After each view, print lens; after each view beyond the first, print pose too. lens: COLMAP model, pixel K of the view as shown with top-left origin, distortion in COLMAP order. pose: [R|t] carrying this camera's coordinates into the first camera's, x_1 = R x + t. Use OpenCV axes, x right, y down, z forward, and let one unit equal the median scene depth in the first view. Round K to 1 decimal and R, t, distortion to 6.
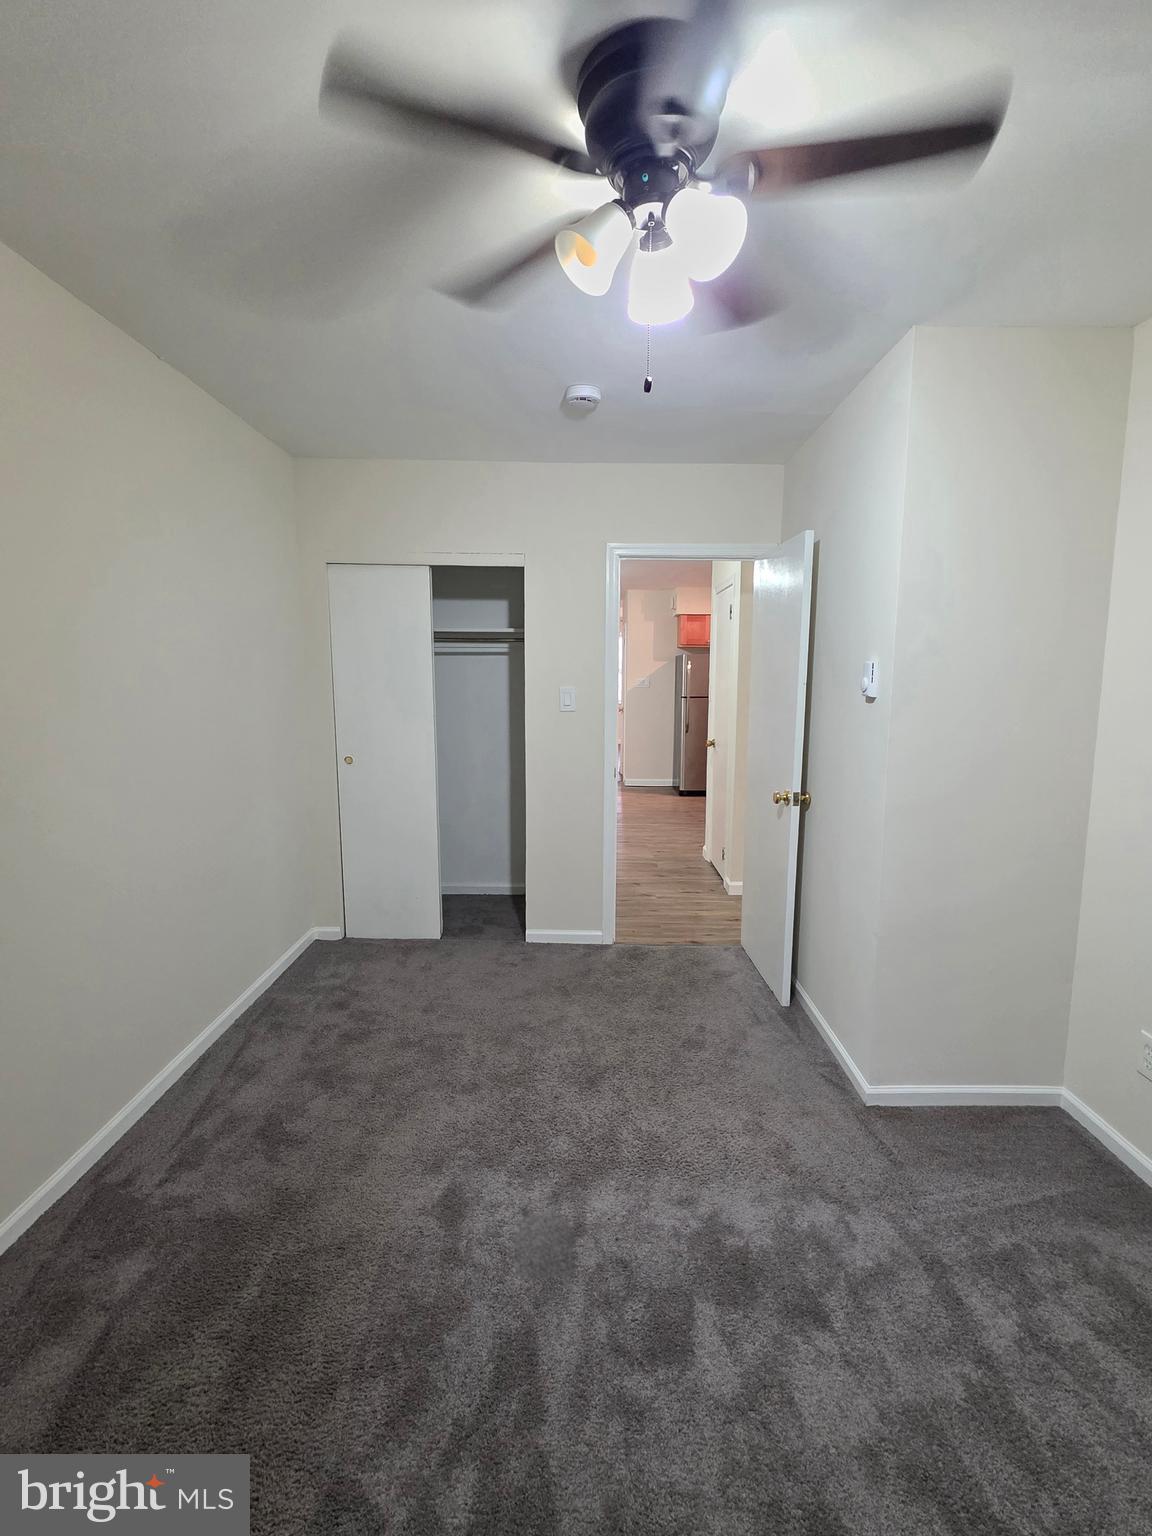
lens RADIAL K [[724.6, 0, 579.4], [0, 724.6, 771.3], [0, 0, 1]] dist [0.004719, 0.001060]
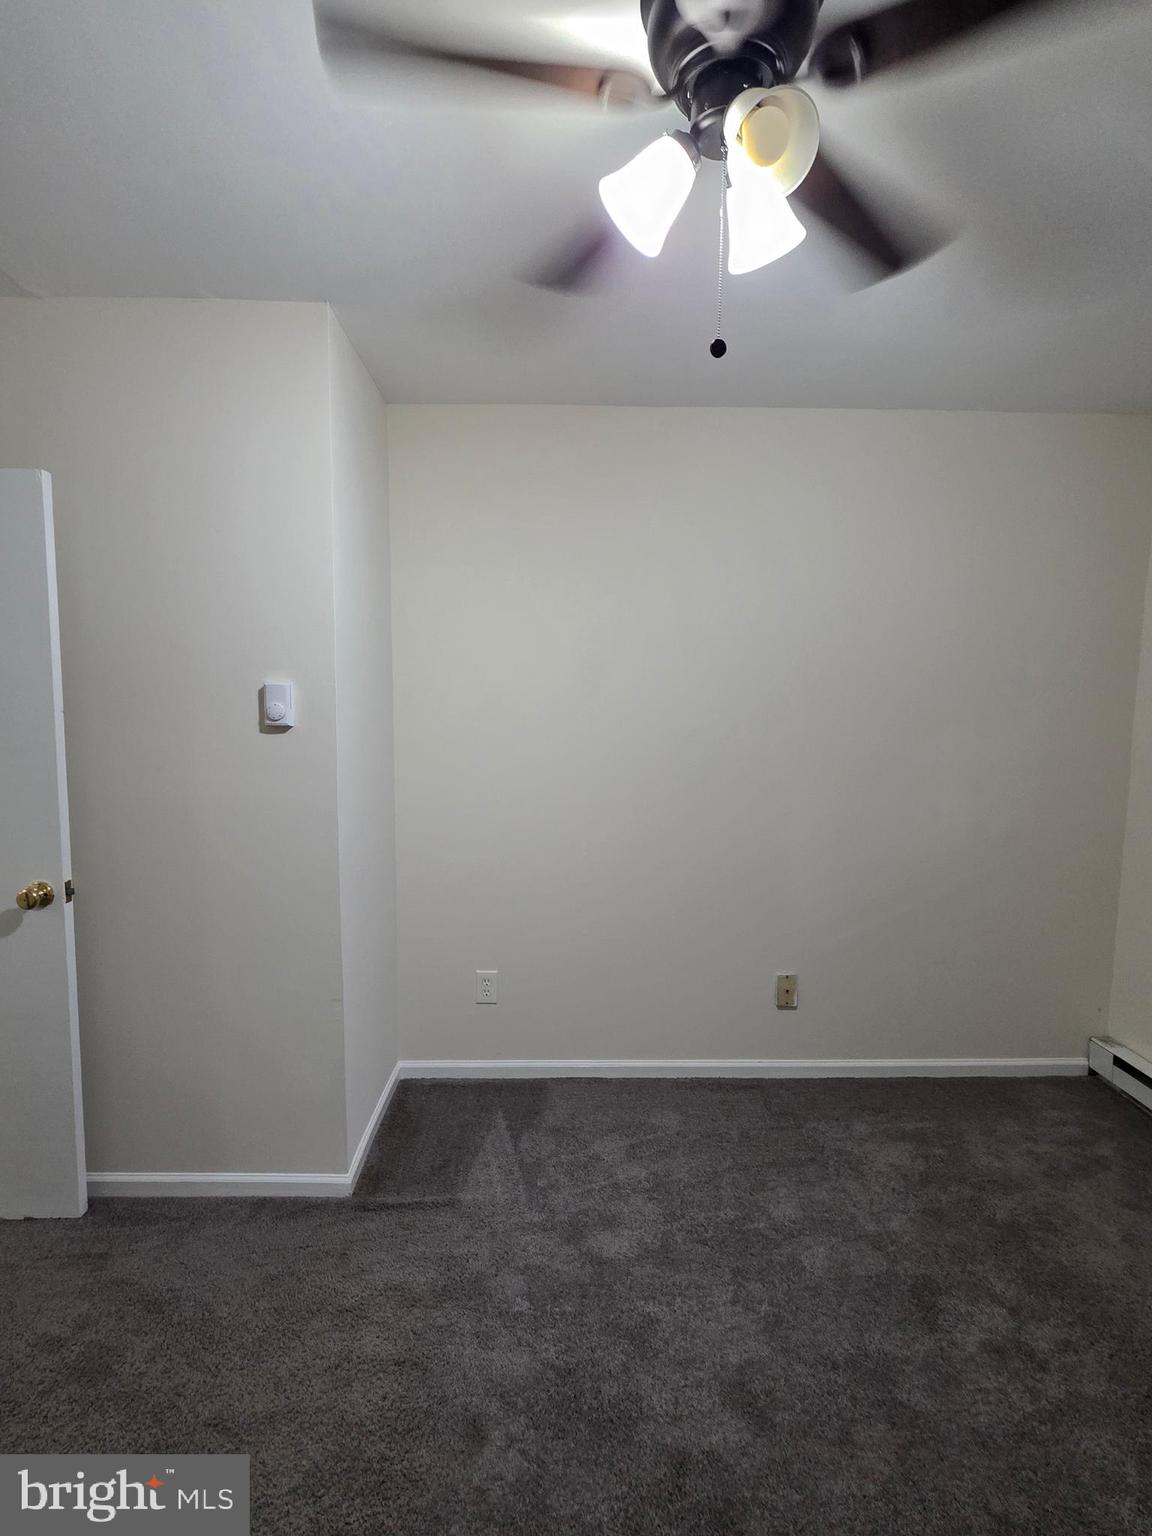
lens RADIAL K [[724.6, 0, 579.4], [0, 724.6, 771.3], [0, 0, 1]] dist [0.004719, 0.001060]
pose [[-0.003825, -0.097514, 0.995227, -0.236333], [0.146478, 0.984445, 0.097020, -0.043115], [-0.989207, 0.146149, 0.010518, 0.384351]]
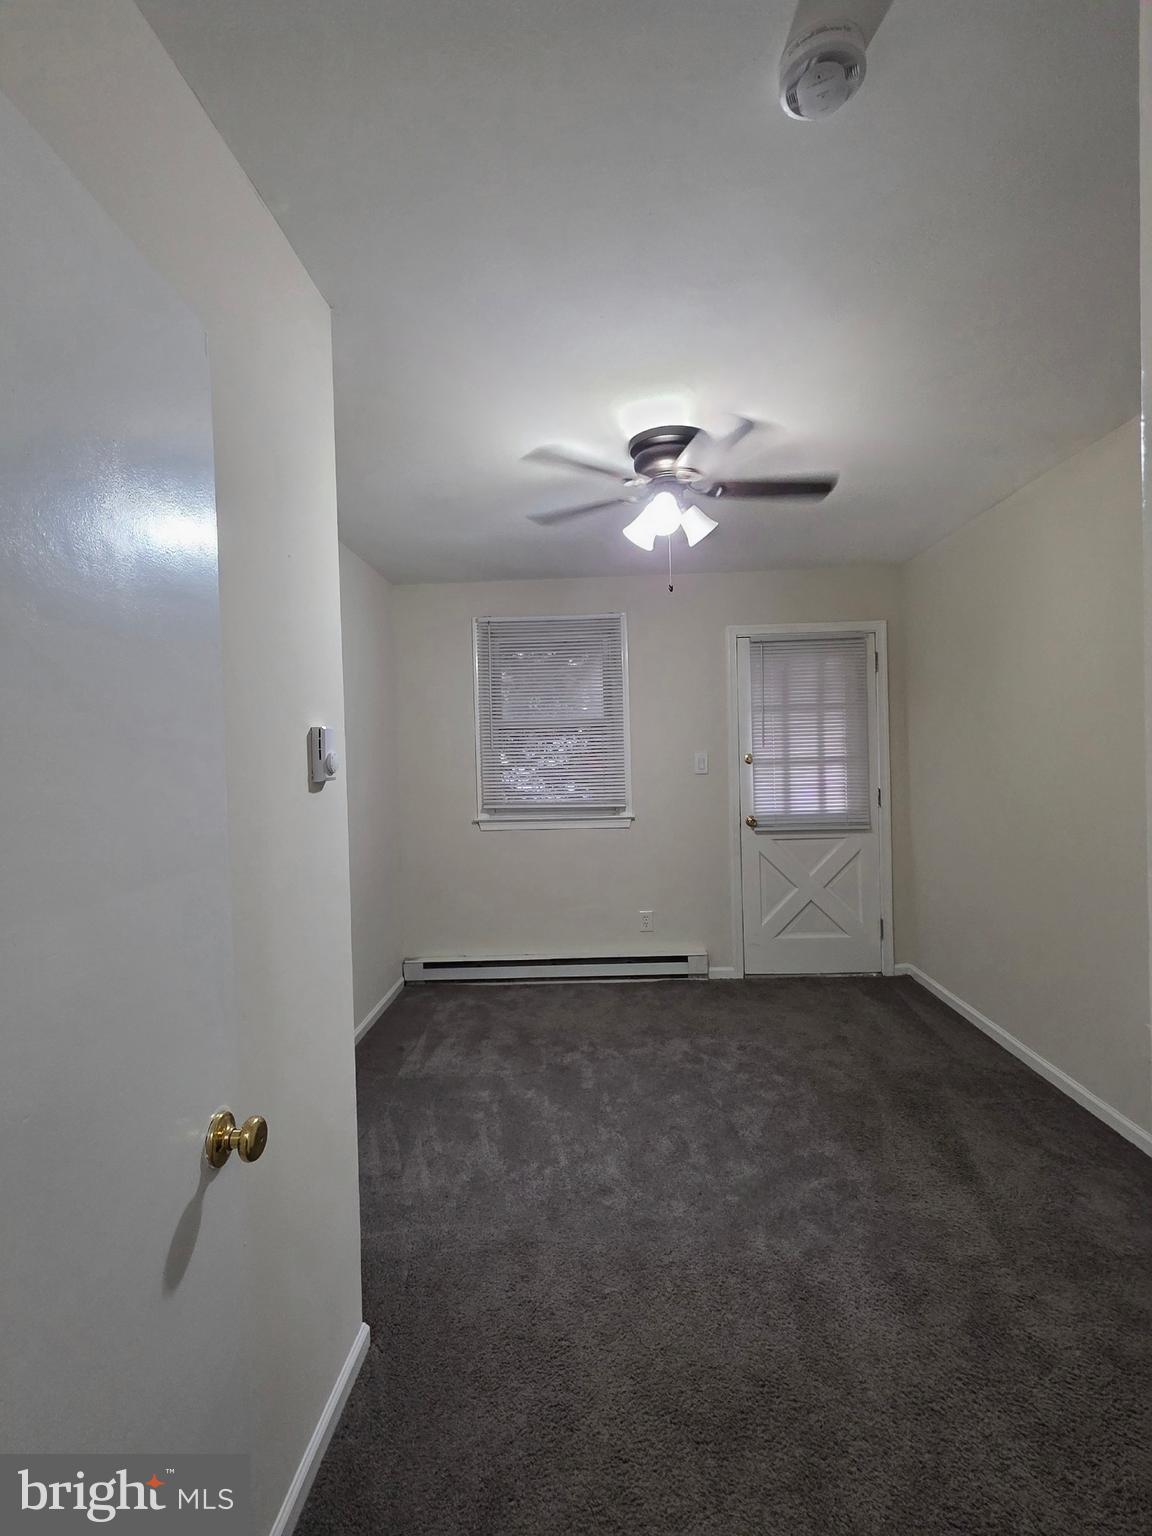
lens RADIAL K [[724.6, 0, 579.4], [0, 724.6, 771.3], [0, 0, 1]] dist [0.004719, 0.001060]
pose [[-0.998716, 0.022325, 0.045480, 0.088318], [0.030063, 0.983700, 0.177284, -0.121822], [-0.040780, 0.178424, -0.983108, 0.936307]]
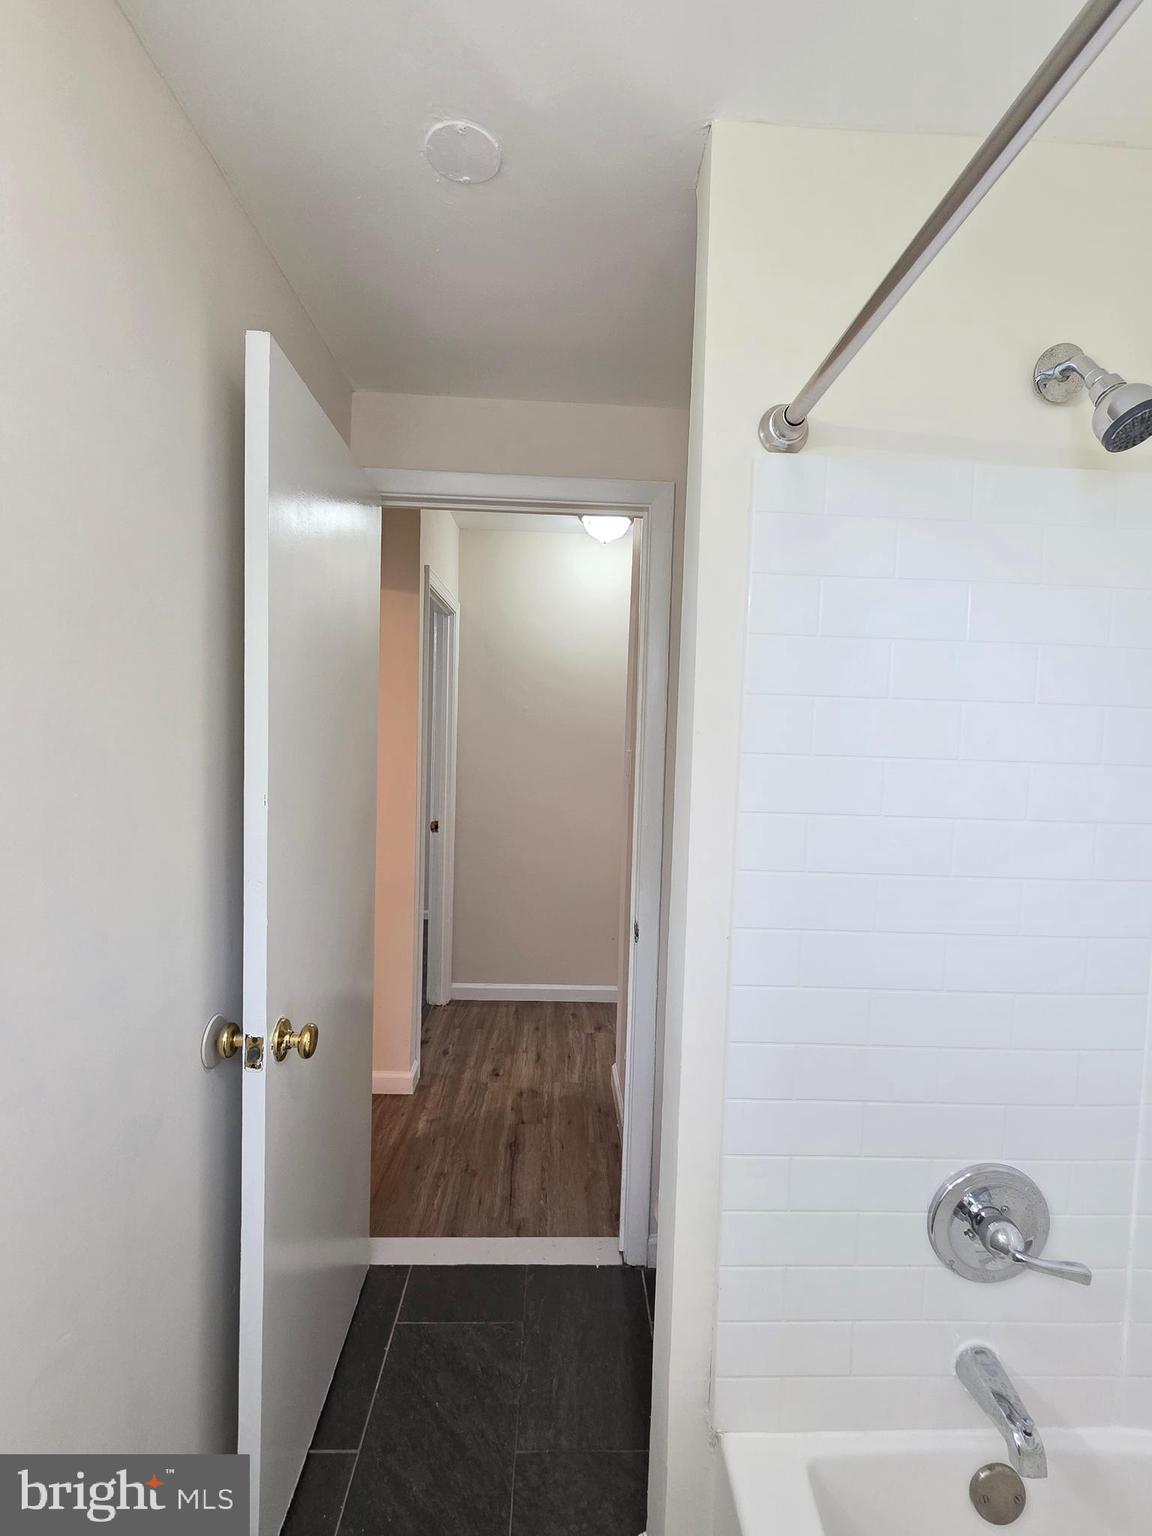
lens RADIAL K [[724.6, 0, 579.4], [0, 724.6, 771.3], [0, 0, 1]] dist [0.004719, 0.001060]
pose [[0.023873, 0.047539, -0.998584, 0.934424], [-0.182013, 0.982381, 0.042416, -0.132515], [0.983006, 0.180743, 0.032105, 1.032039]]
